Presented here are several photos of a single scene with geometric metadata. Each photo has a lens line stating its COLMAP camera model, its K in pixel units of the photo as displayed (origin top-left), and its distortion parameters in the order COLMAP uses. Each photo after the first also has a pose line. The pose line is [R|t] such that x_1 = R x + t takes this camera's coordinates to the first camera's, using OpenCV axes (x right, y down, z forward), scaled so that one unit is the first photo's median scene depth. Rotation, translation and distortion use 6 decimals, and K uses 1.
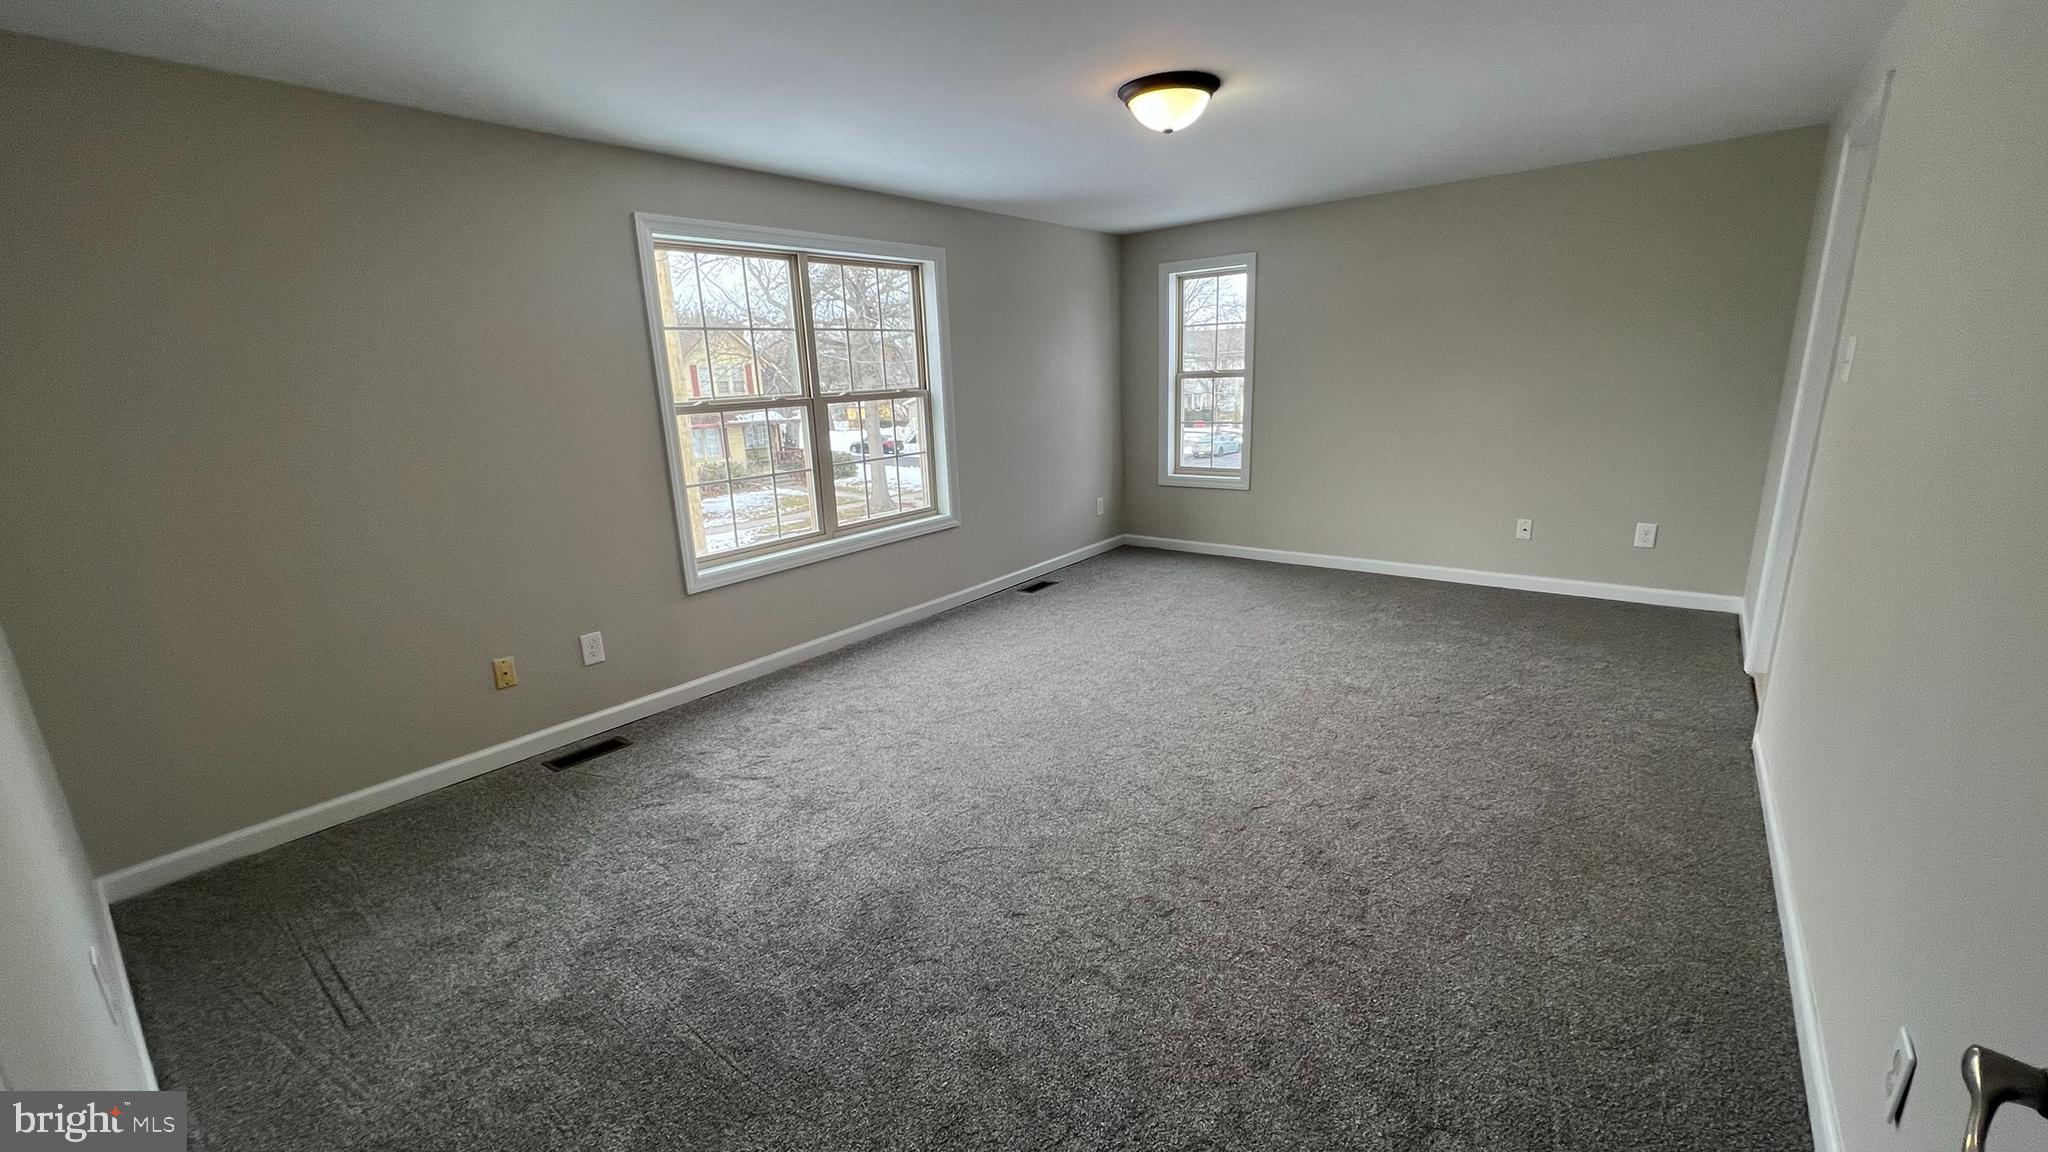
lens RADIAL K [[808.7, 0, 1014.3], [0, 808.7, 552.6], [0, 0, 1]] dist [0.033083, 0.000164]
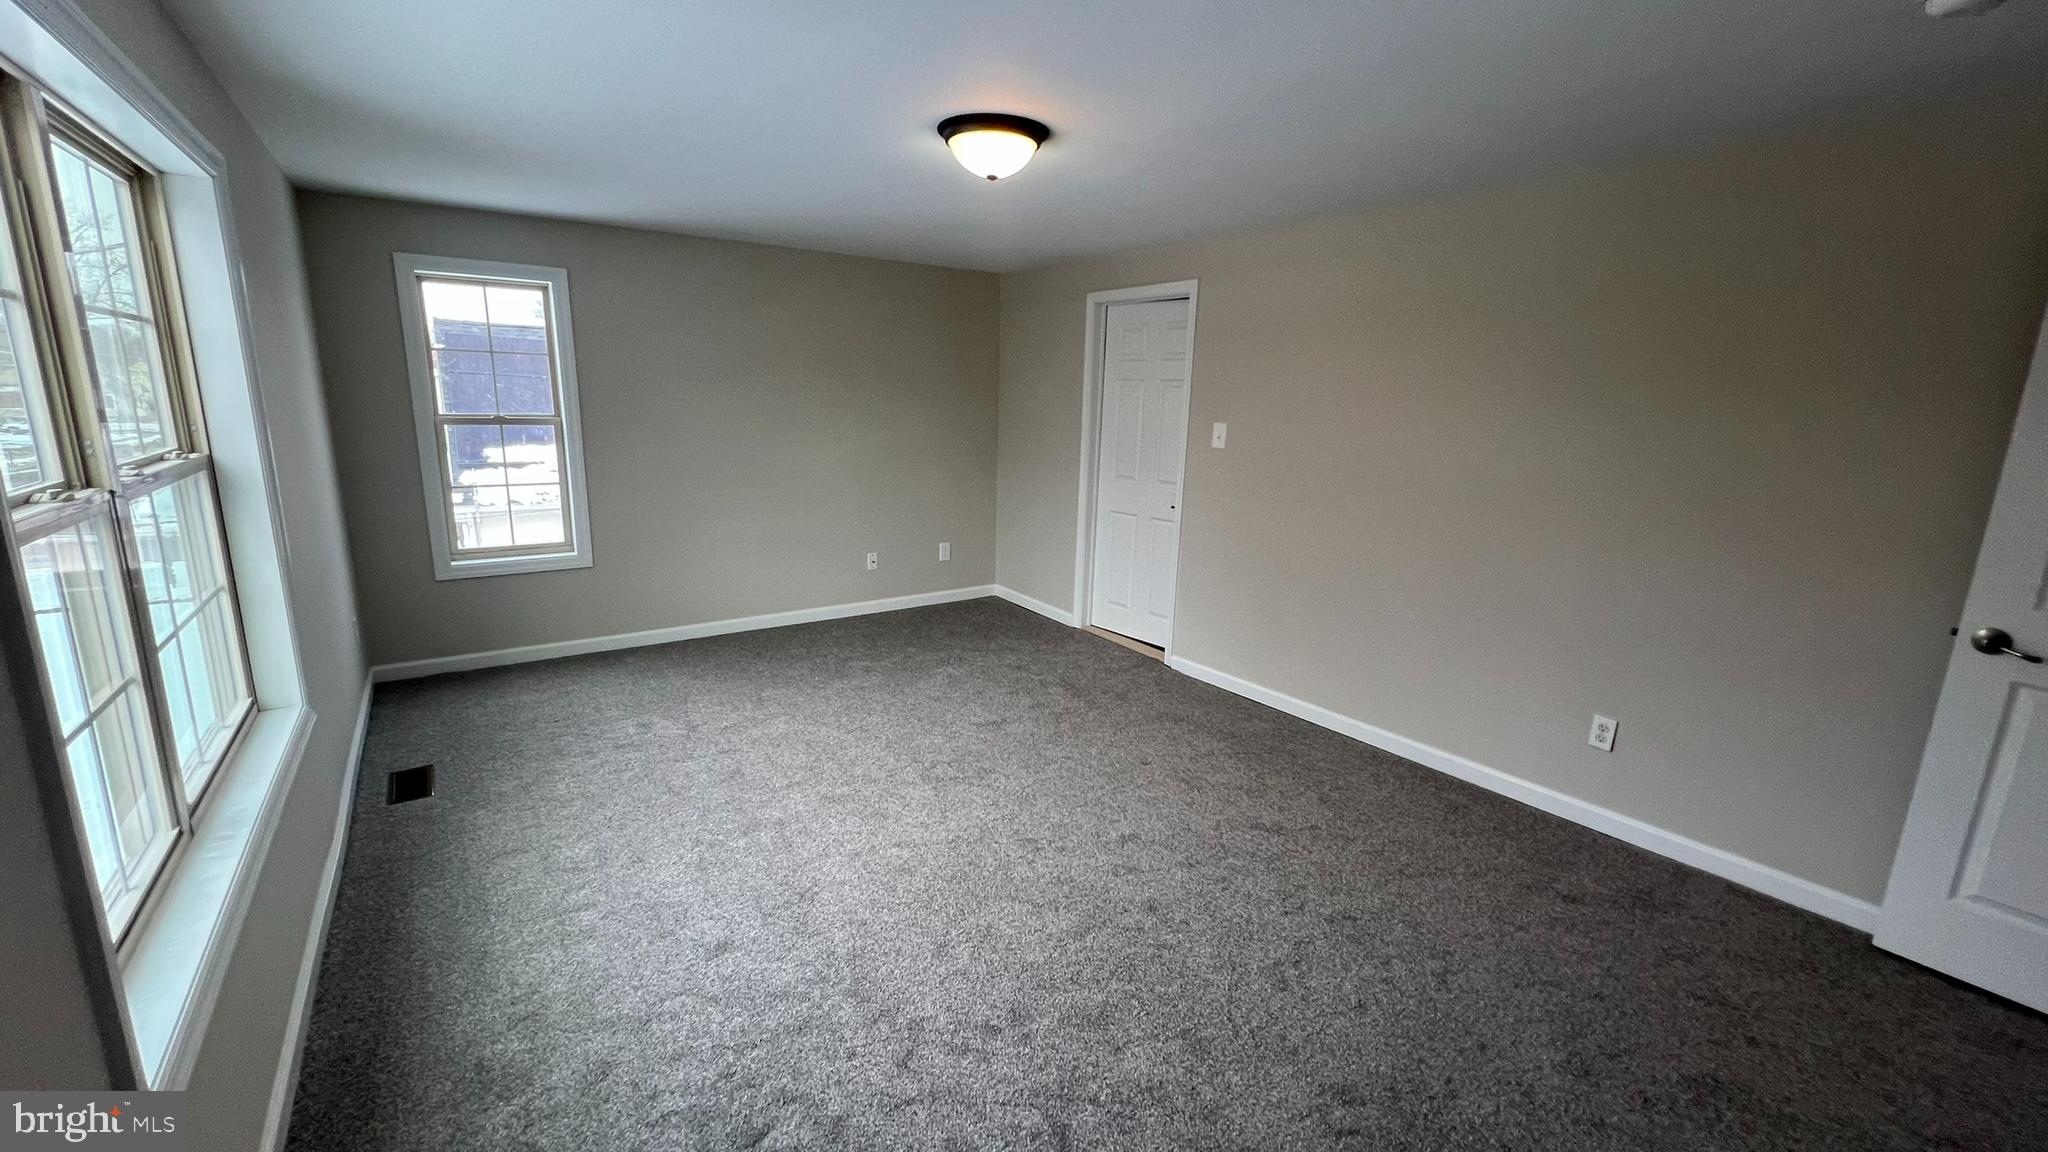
lens RADIAL K [[816.8, 0, 1024.0], [0, 816.8, 576.0], [0, 0, 1]] dist [0.001049, 0.000762]
pose [[0.308282, -0.168420, 0.936268, -0.478128], [0.179627, 0.976804, 0.116567, -0.124093], [-0.934182, 0.132243, 0.331384, 0.490554]]
